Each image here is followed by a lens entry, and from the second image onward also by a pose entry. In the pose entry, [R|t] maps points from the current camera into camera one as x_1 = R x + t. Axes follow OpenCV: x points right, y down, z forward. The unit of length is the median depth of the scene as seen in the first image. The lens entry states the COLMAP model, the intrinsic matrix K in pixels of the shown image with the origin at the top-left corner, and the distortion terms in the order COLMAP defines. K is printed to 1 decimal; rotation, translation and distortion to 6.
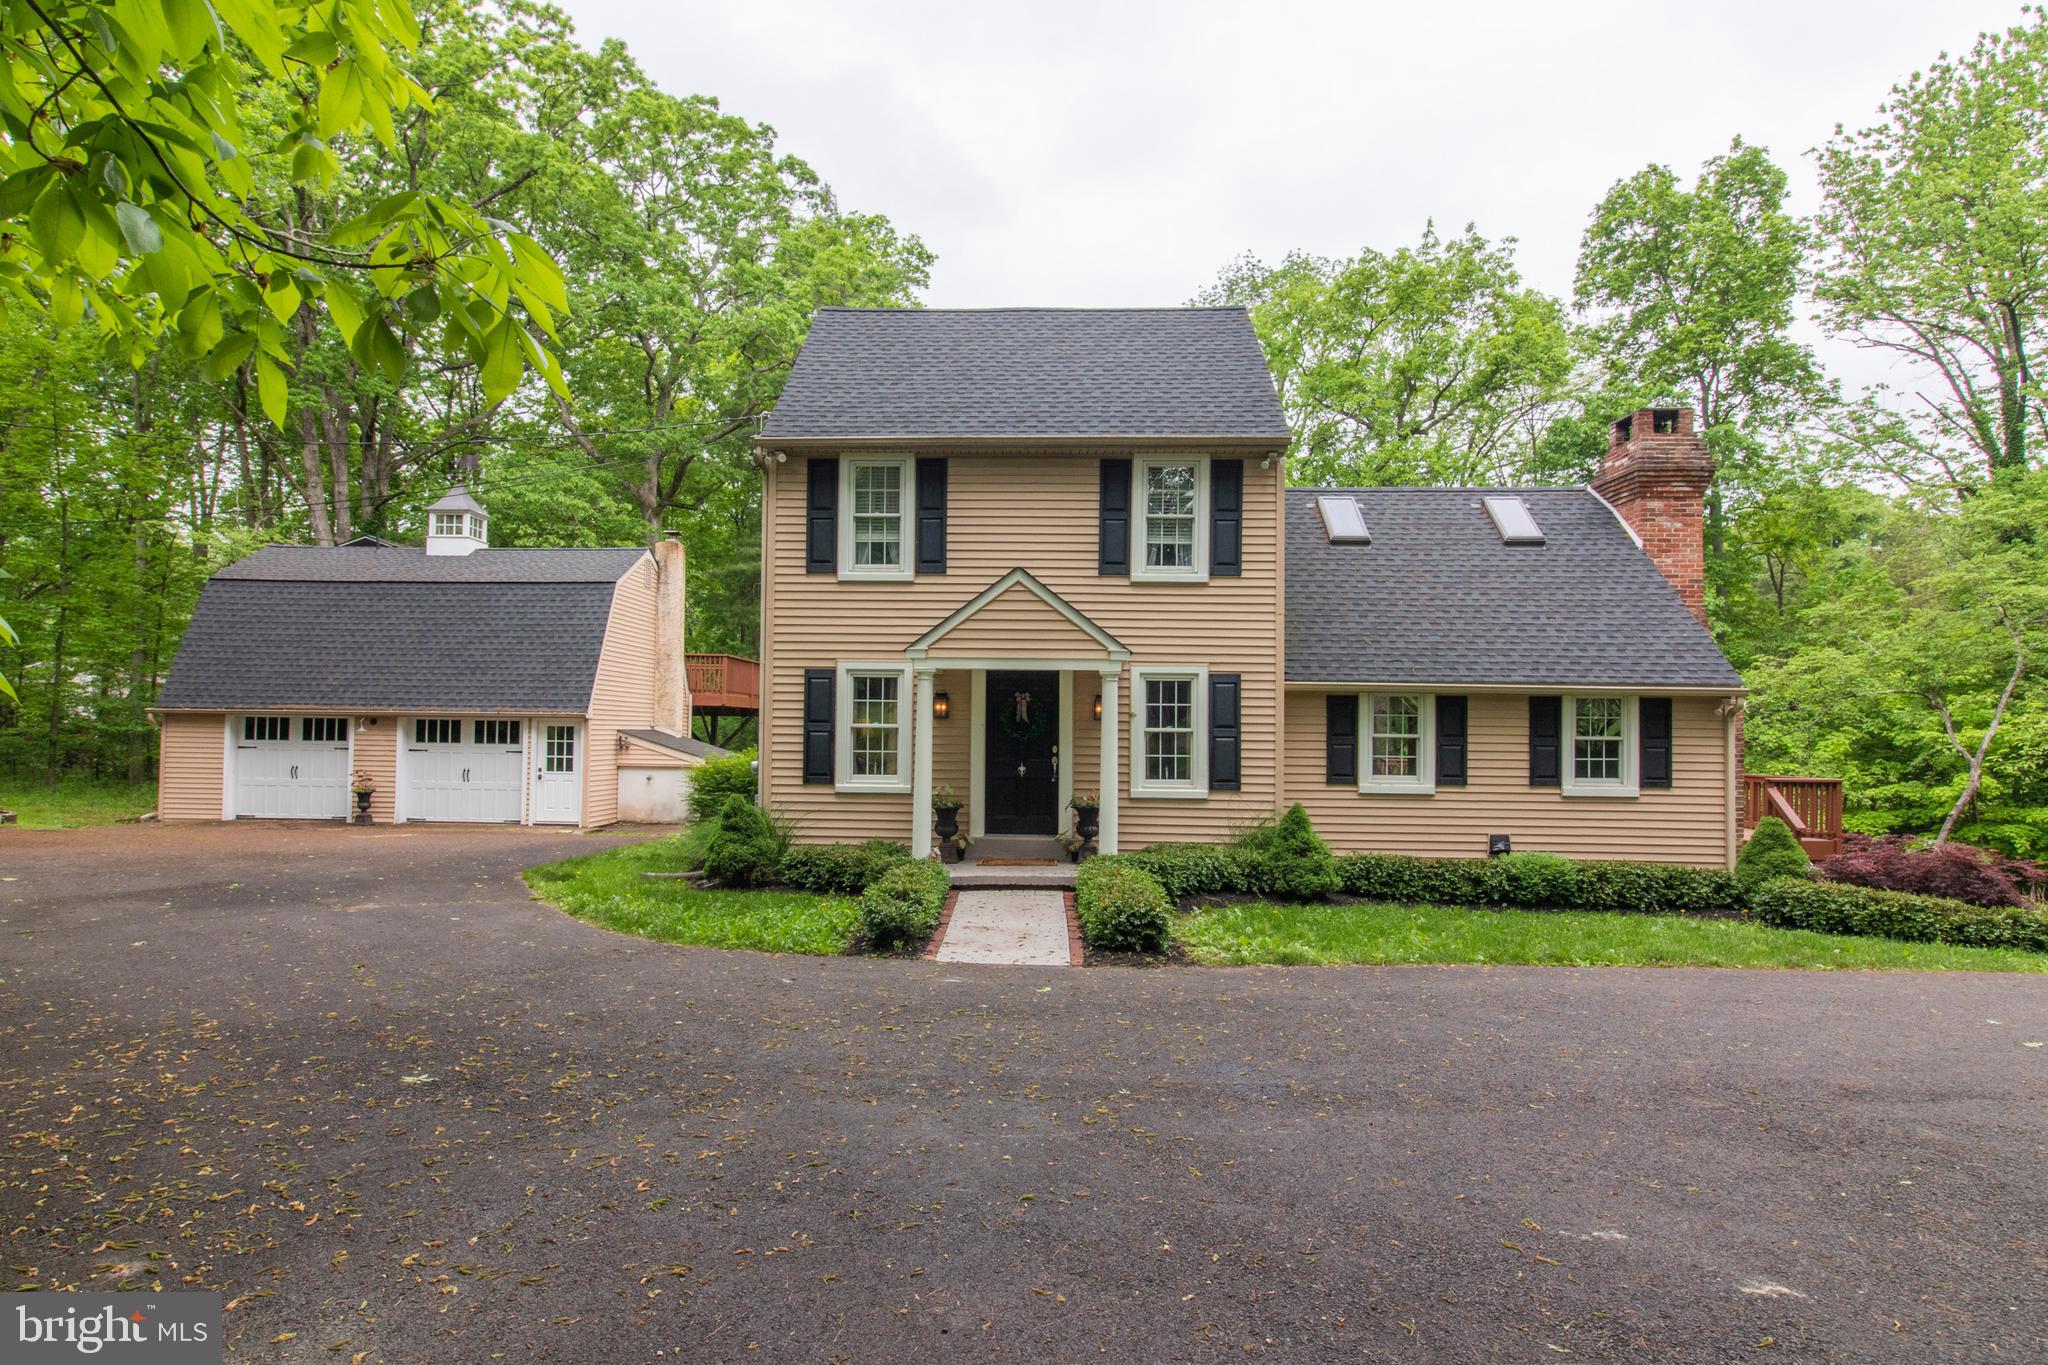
lens RADIAL K [[1201.4, 0, 1011.1], [0, 1201.4, 708.8], [0, 0, 1]] dist [0.004275, -0.001225]
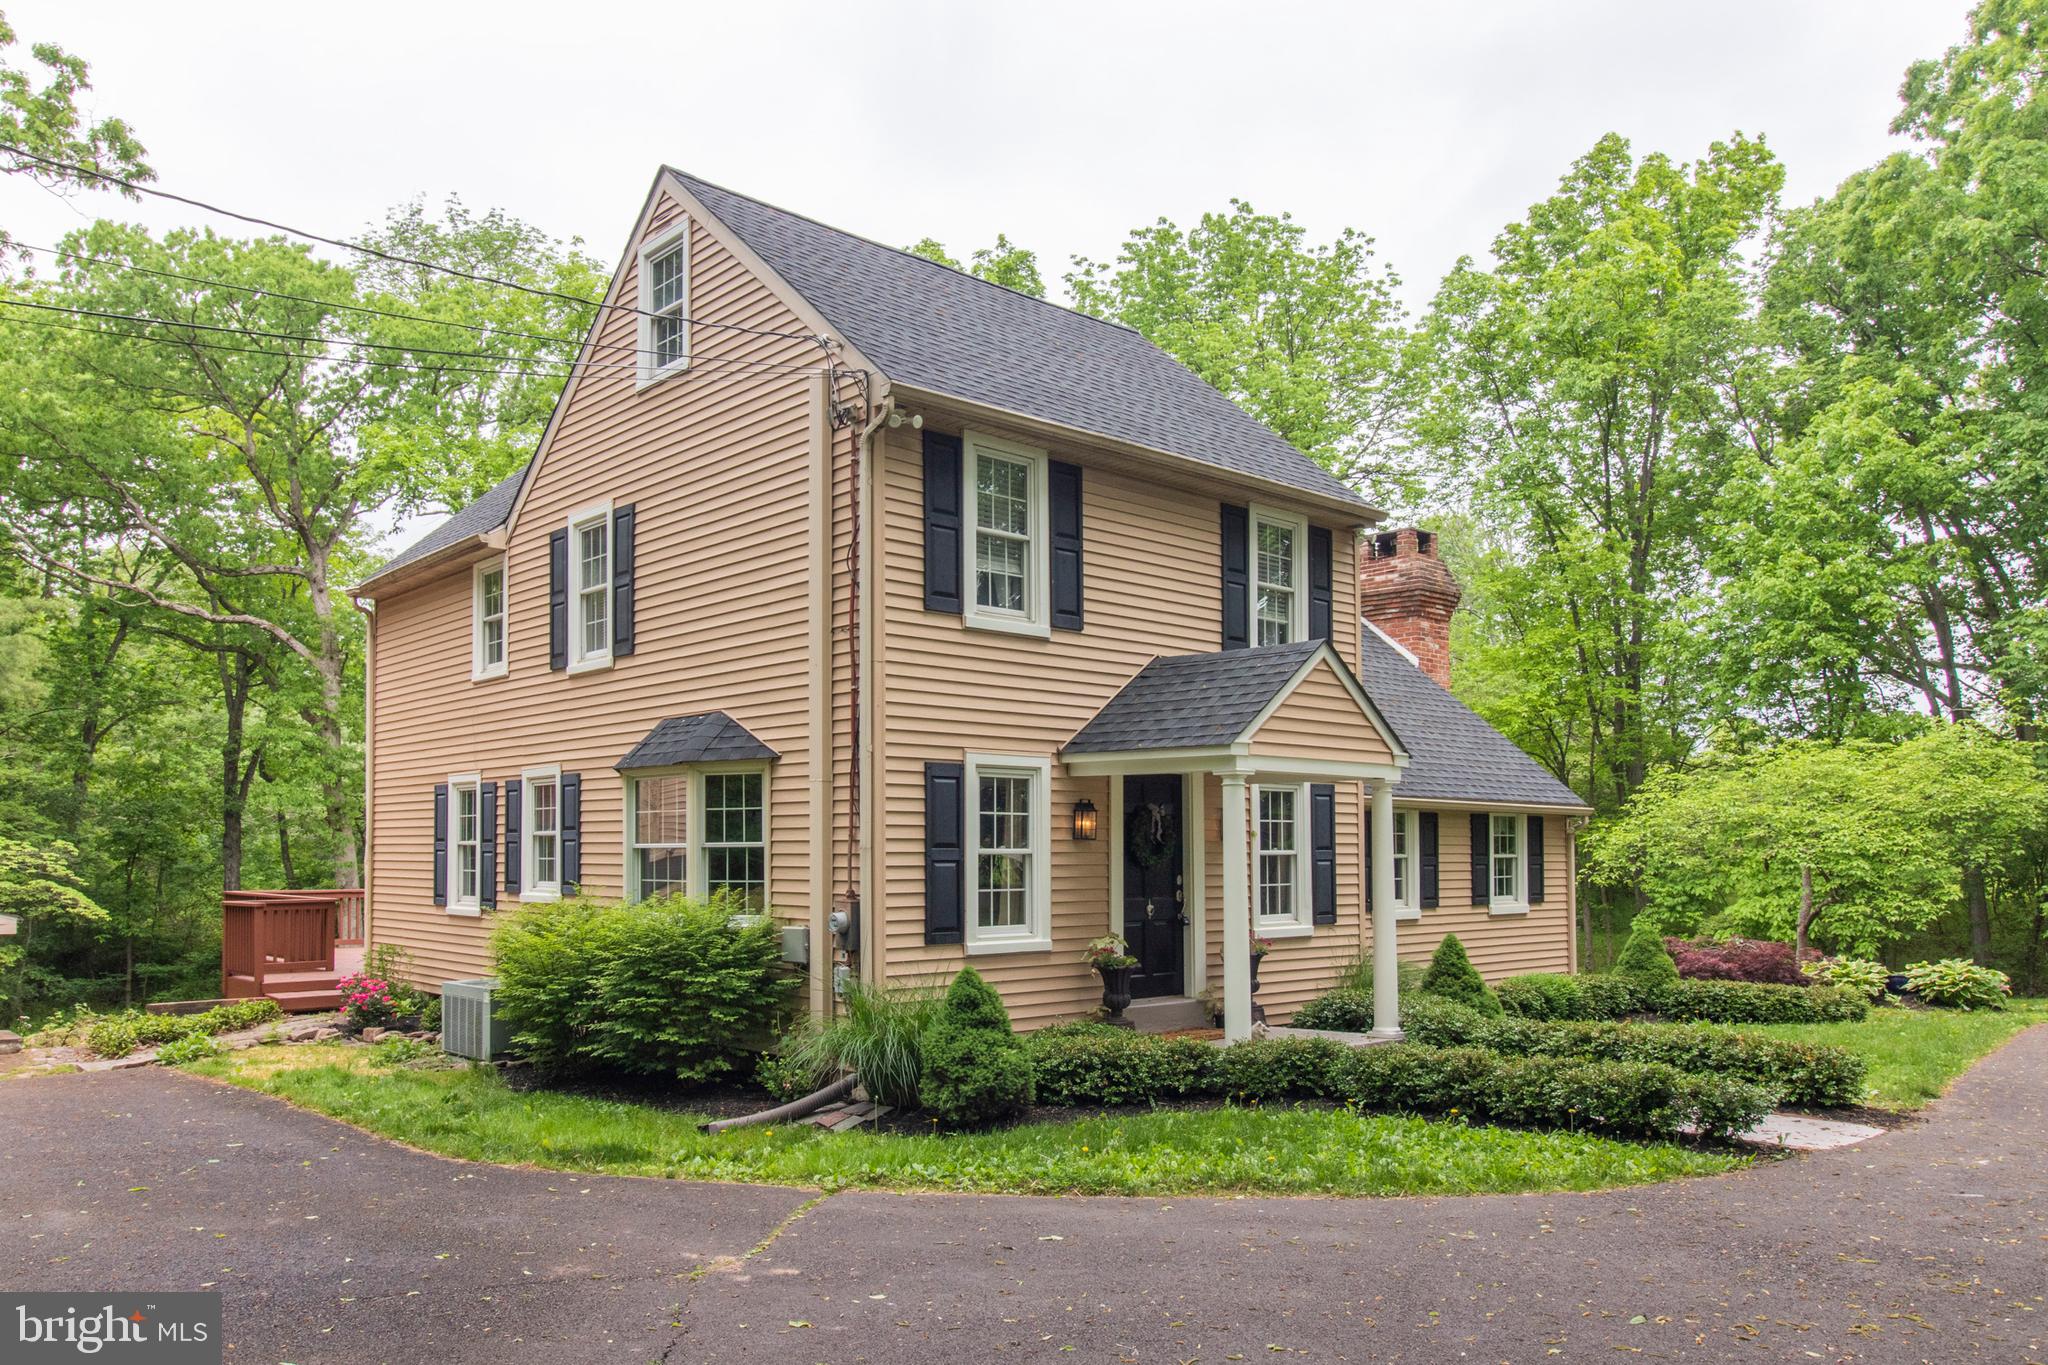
lens RADIAL K [[1480.0, 0, 997.7], [0, 1480.0, 811.9], [0, 0, 1]] dist [-0.003487, -0.000813]
pose [[0.715381, 0.007428, 0.698695, -0.684945], [-0.003386, 0.999969, -0.007164, -0.001763], [-0.698727, 0.002759, 0.715384, 0.419065]]
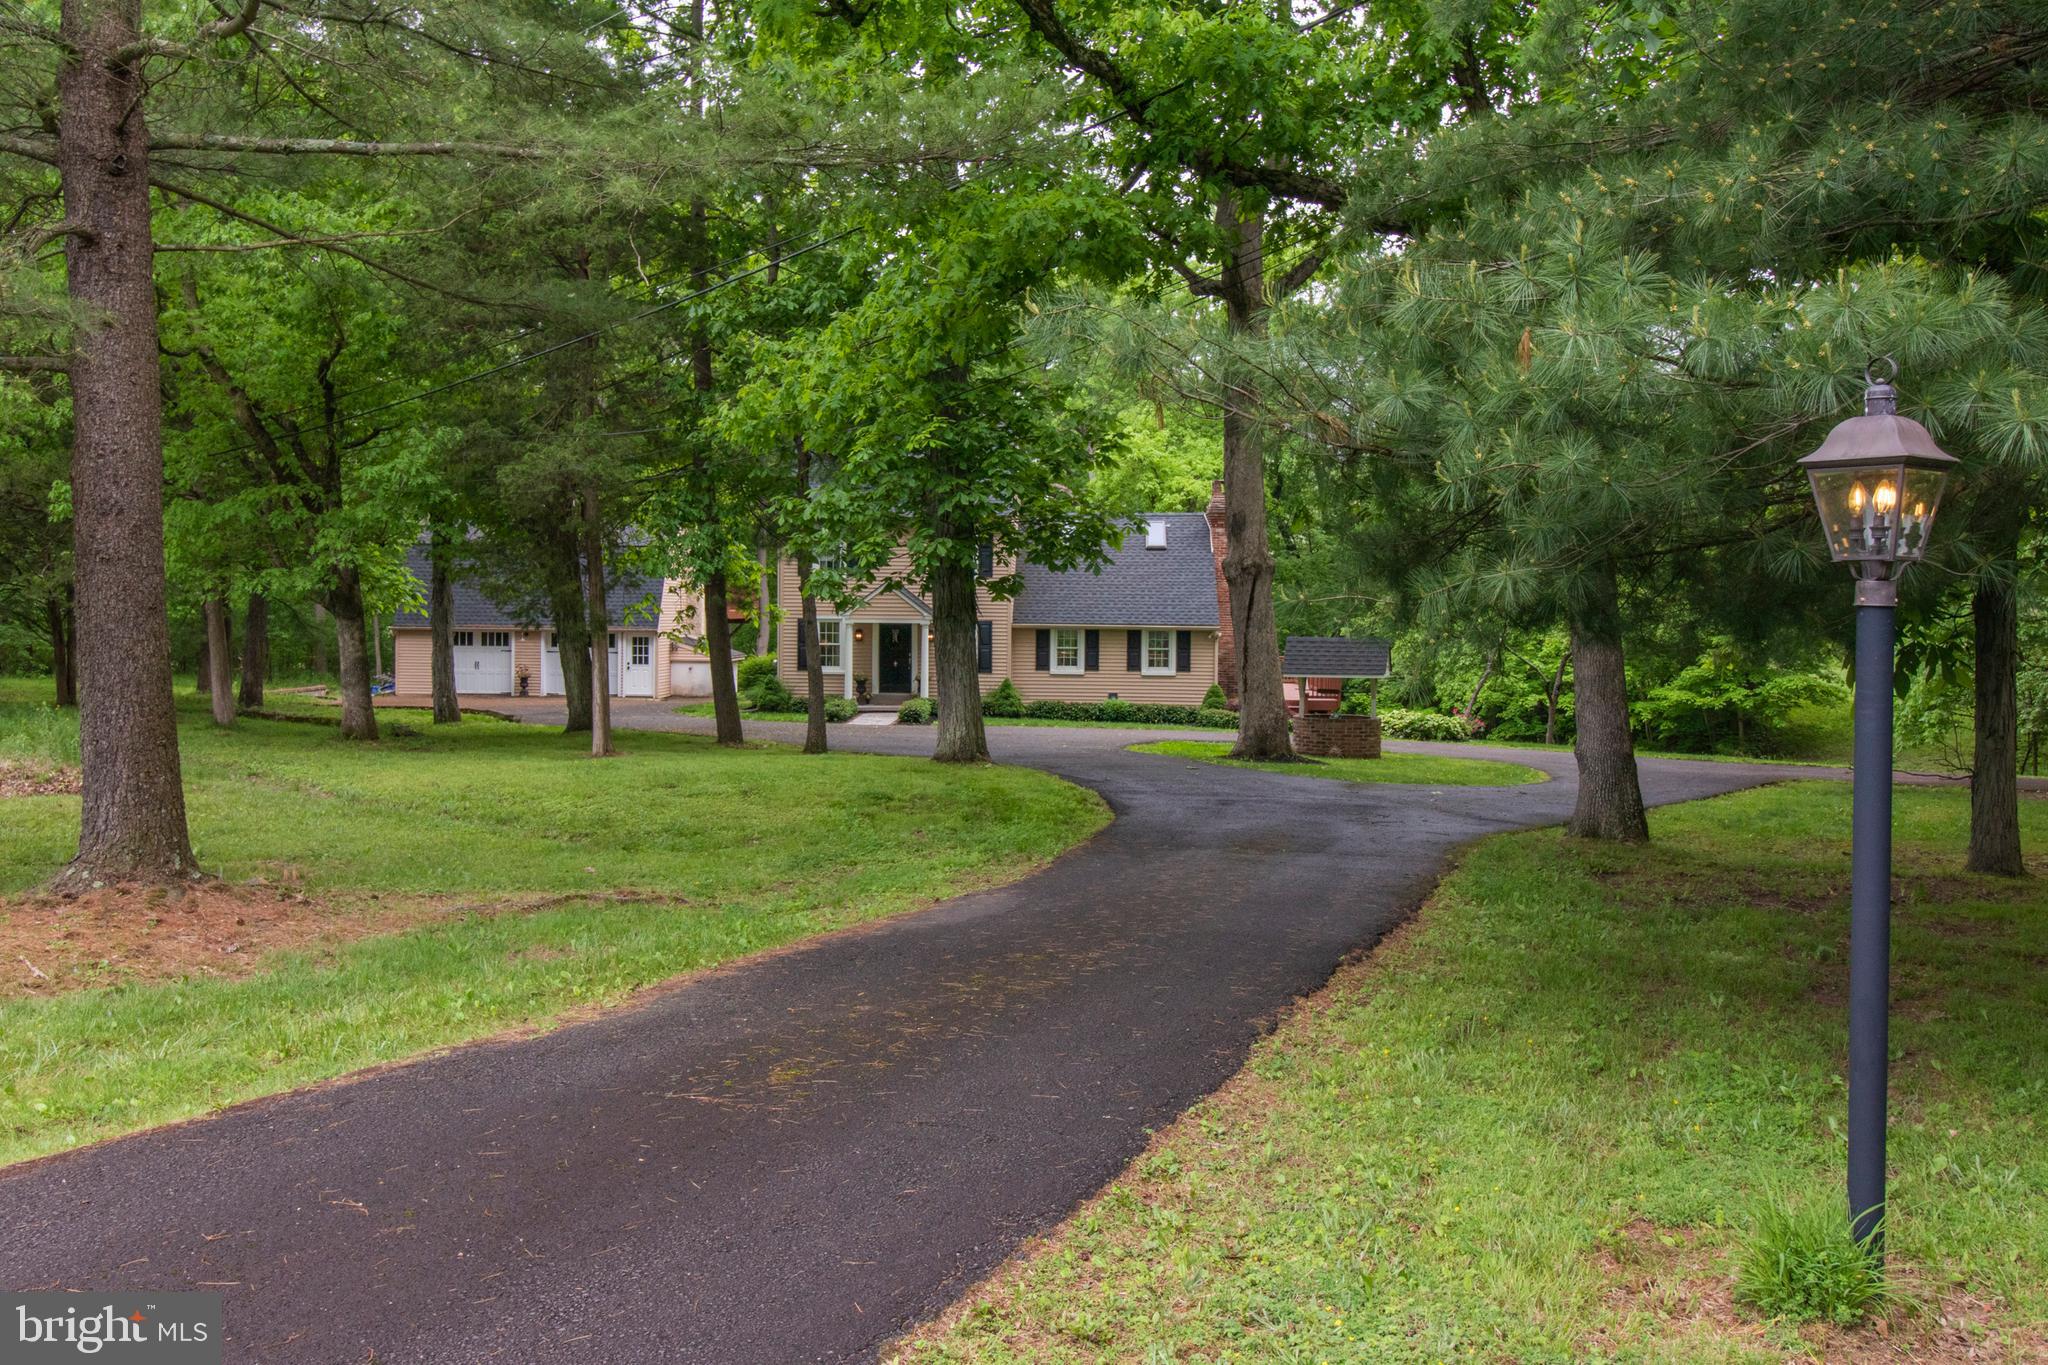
lens RADIAL K [[1655.3, 0, 1016.0], [0, 1655.3, 678.4], [0, 0, 1]] dist [-0.004193, -0.003867]
pose [[0.999980, -0.001530, -0.006147, 0.249286], [0.001906, 0.998102, 0.061561, -0.109821], [0.006041, -0.061571, 0.998084, -2.051330]]
